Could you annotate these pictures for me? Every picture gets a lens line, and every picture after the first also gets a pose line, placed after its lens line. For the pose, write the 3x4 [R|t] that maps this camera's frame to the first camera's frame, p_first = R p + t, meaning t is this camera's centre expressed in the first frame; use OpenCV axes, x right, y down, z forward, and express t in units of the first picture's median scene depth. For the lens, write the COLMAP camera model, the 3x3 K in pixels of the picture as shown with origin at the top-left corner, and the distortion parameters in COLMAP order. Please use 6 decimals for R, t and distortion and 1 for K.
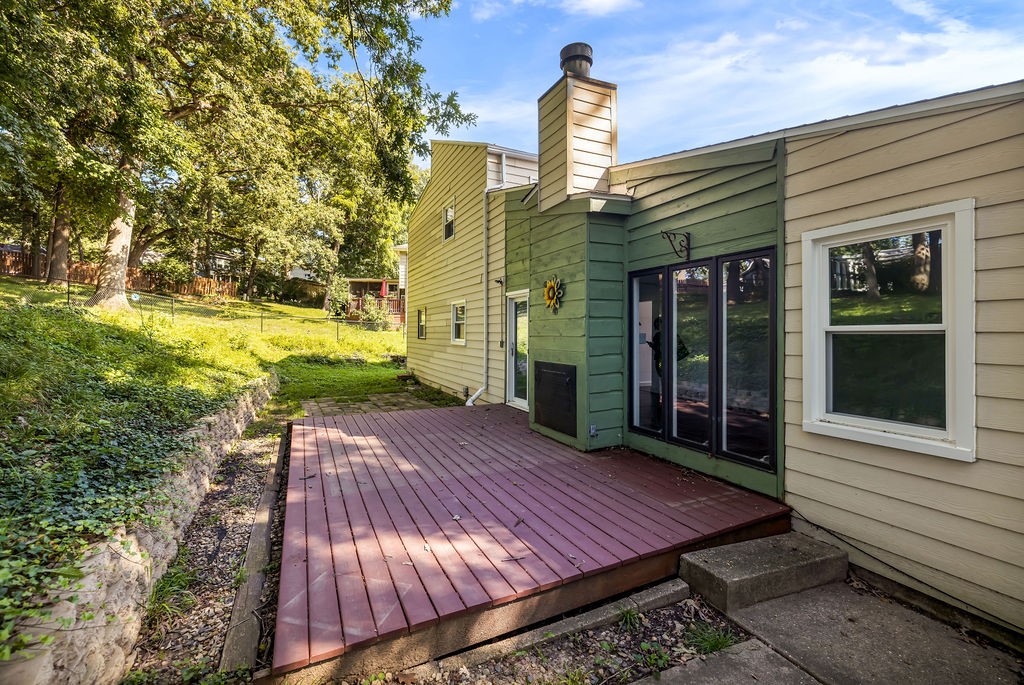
lens RADIAL K [[436.4, 0, 509.5], [0, 436.4, 330.2], [0, 0, 1]] dist [0.001015, 0.000046]
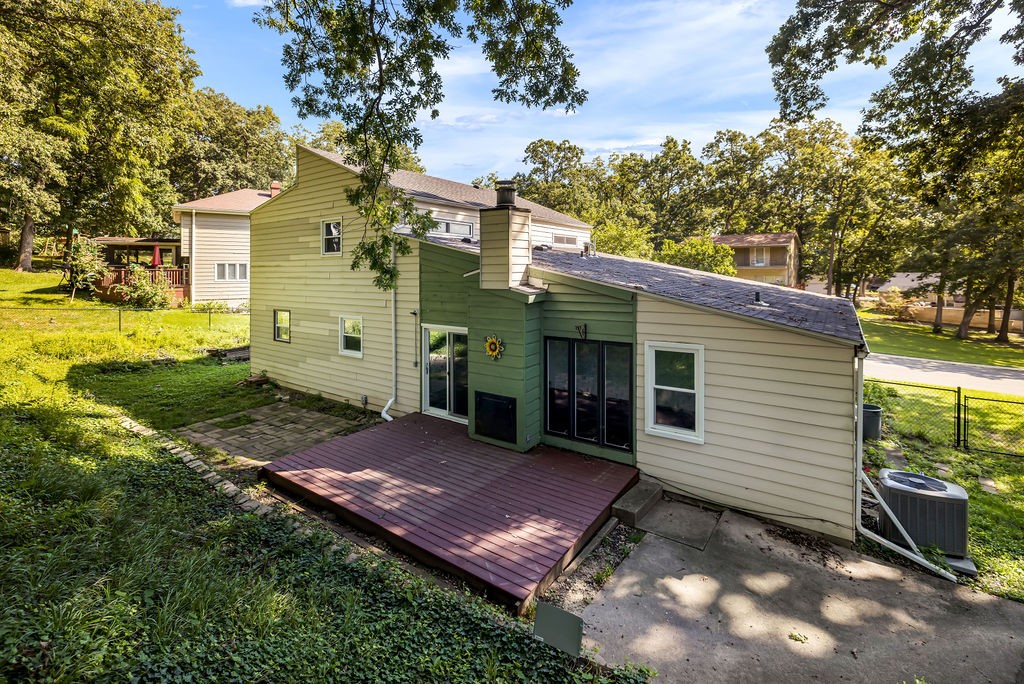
lens RADIAL K [[439.6, 0, 533.5], [0, 439.6, 282.2], [0, 0, 1]] dist [0.000285, 0.000014]
pose [[0.861791, -0.000248, 0.507263, -0.776229], [-0.005460, 0.999937, 0.009766, -0.458001], [-0.507234, -0.011186, 0.861736, -0.505714]]
